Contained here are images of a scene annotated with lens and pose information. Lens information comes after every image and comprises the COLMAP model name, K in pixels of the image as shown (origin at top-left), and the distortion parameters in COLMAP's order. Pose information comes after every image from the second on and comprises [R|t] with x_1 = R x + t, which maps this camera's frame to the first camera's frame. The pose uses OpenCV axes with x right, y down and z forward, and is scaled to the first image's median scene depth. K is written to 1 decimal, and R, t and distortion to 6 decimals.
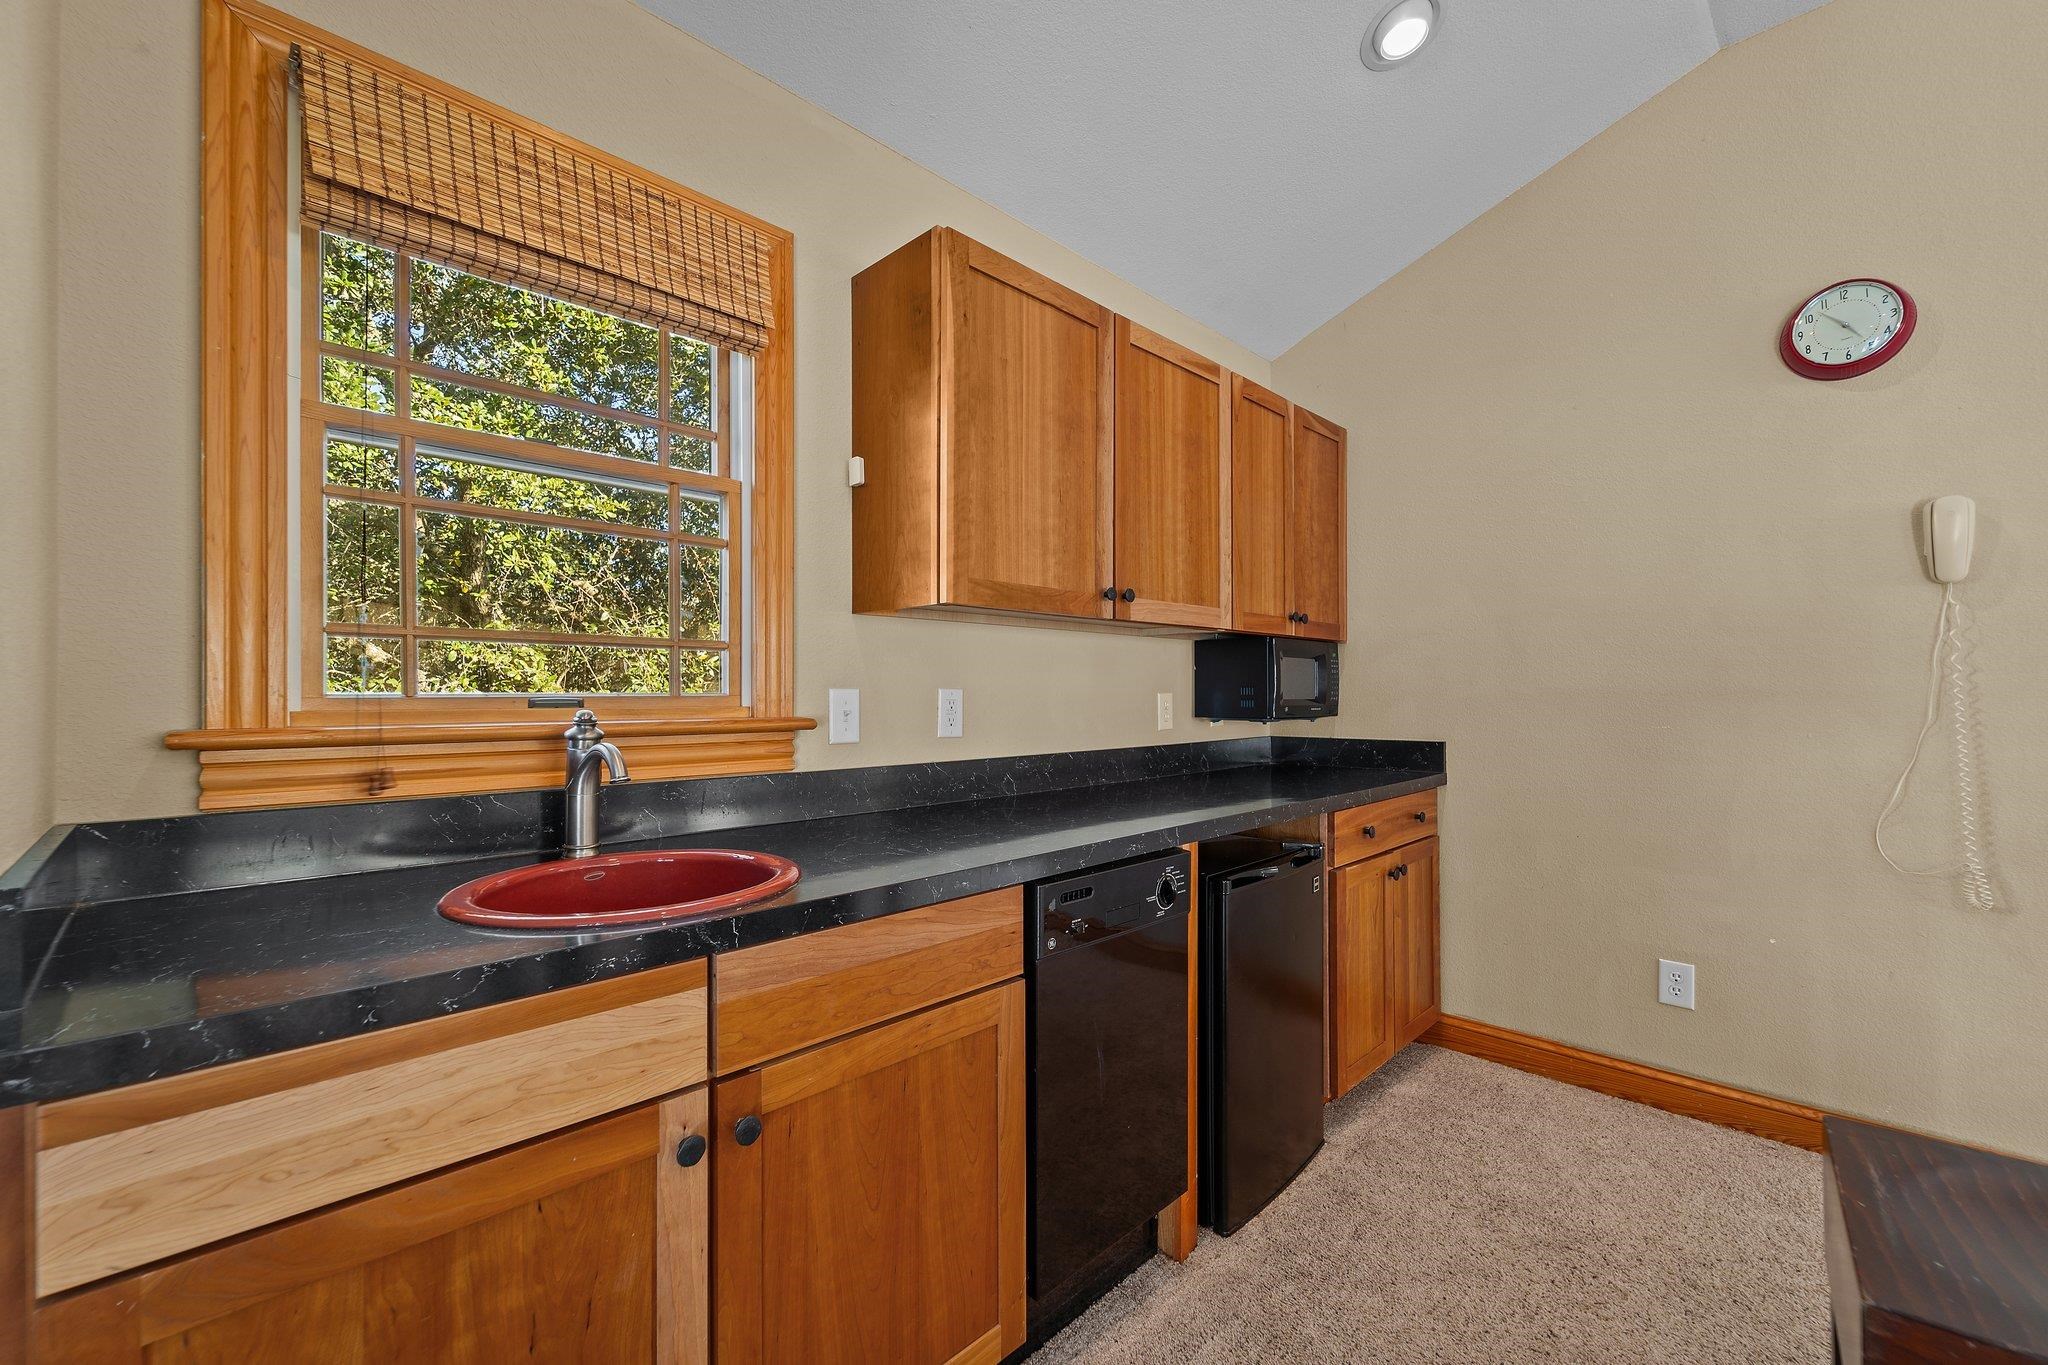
lens RADIAL K [[828.0, 0, 1029.1], [0, 828.0, 686.5], [0, 0, 1]] dist [0.000326, -0.000095]
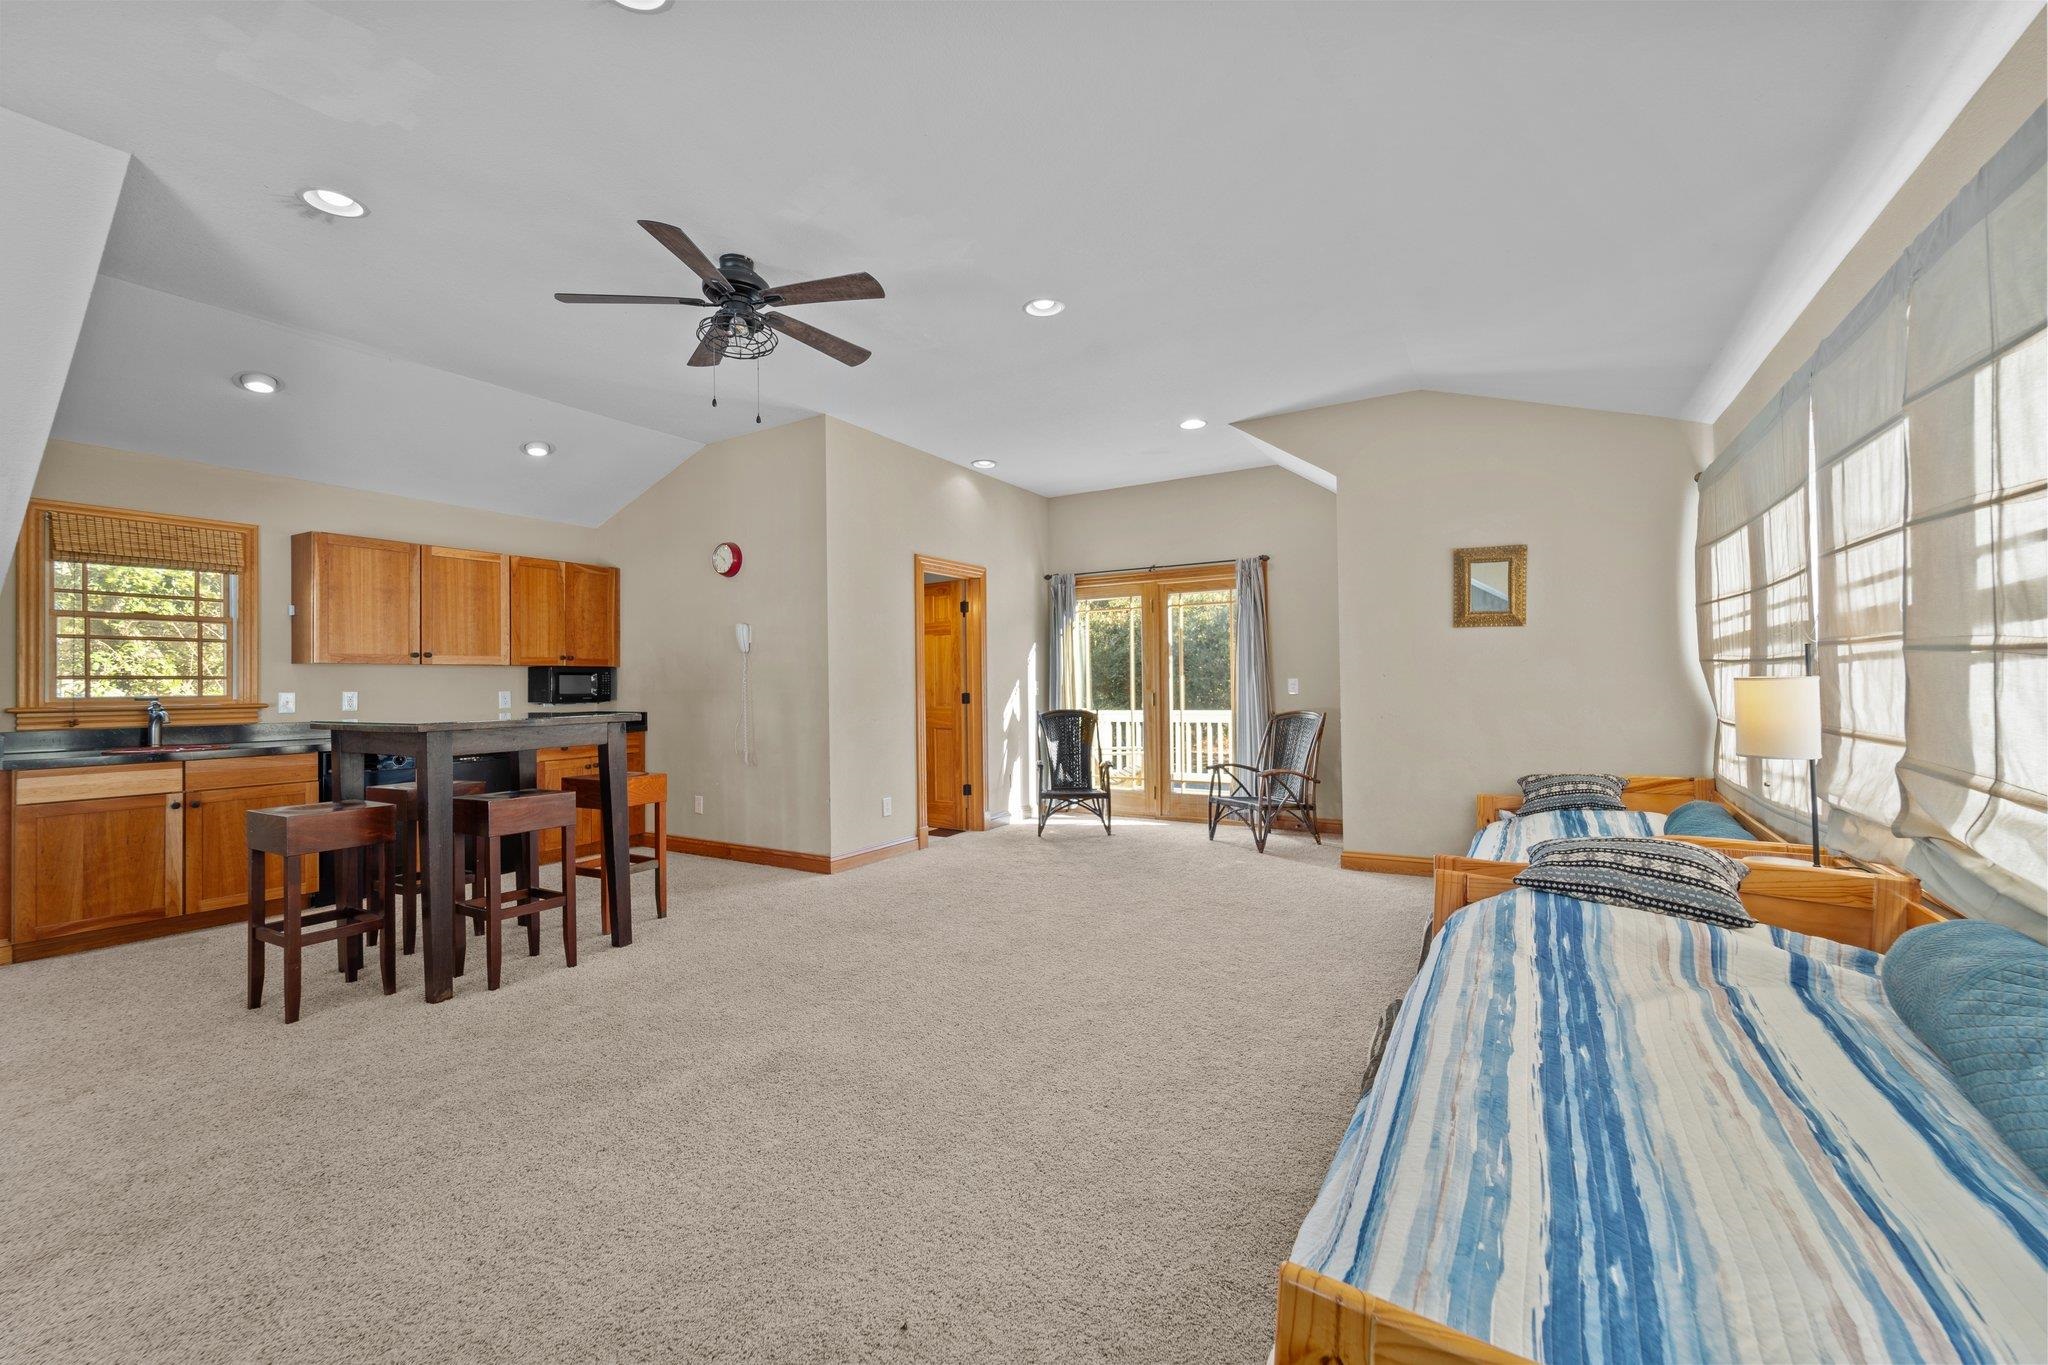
lens RADIAL K [[822.5, 0, 1024.1], [0, 822.5, 670.5], [0, 0, 1]] dist [-0.000777, -0.000076]
pose [[0.969003, -0.002873, 0.247033, 1.697145], [0.005346, 0.999942, -0.009340, -0.037318], [-0.246992, 0.010371, 0.968962, -2.550772]]
